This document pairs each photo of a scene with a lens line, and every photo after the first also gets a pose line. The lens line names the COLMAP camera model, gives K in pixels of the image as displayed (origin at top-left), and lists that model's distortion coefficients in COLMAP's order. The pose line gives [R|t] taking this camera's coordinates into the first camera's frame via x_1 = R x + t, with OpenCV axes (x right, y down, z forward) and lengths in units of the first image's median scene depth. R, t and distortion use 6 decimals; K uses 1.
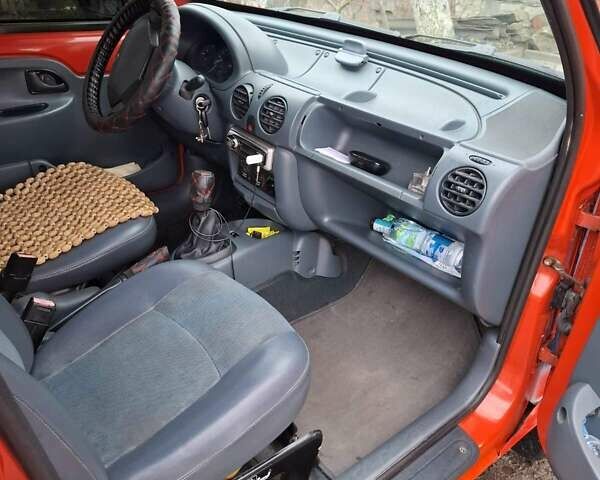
lens RADIAL K [[552.9, 0, 304.8], [0, 552.9, 245.8], [0, 0, 1]] dist [0.040932, 0.000000]
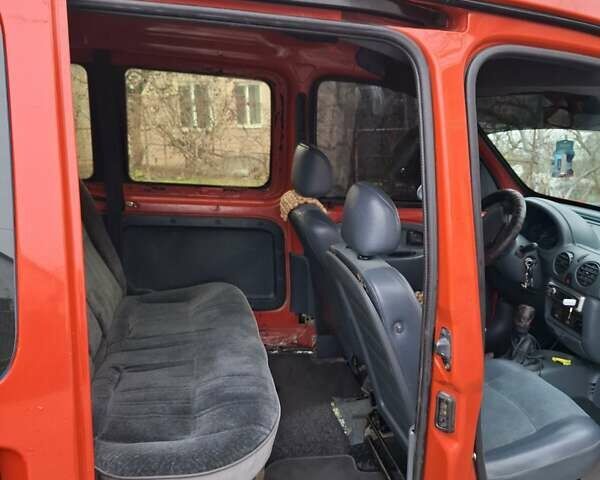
lens RADIAL K [[552.9, 0, 312.4], [0, 552.9, 243.7], [0, 0, 1]] dist [0.040932, 0.000000]
pose [[0.884778, 0.103432, -0.454390, -0.037530], [-0.234646, 0.941315, -0.242627, 0.190936], [0.402628, 0.321292, 0.857124, -0.502521]]
